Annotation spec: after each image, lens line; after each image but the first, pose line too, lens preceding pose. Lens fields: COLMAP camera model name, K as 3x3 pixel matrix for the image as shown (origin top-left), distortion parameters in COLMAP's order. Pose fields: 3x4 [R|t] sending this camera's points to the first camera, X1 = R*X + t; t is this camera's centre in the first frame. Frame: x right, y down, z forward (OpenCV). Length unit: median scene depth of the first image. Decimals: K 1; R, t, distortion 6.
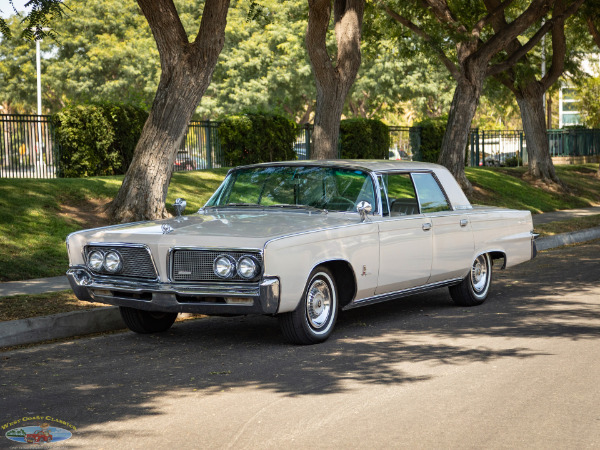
lens RADIAL K [[1651.4, 0, 300.0], [0, 1651.4, 225.0], [0, 0, 1]] dist [0.086964, 1.166900]
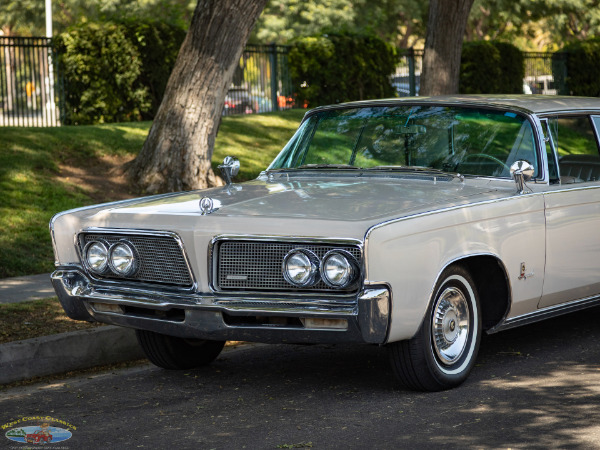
lens RADIAL K [[2146.7, 0, 288.2], [0, 2146.7, 225.2], [0, 0, 1]] dist [0.059533, 0.159314]
pose [[0.998811, -0.001965, -0.048712, -0.008579], [0.002865, 0.999826, 0.018414, -0.004369], [0.048668, -0.018531, 0.998643, 0.151378]]
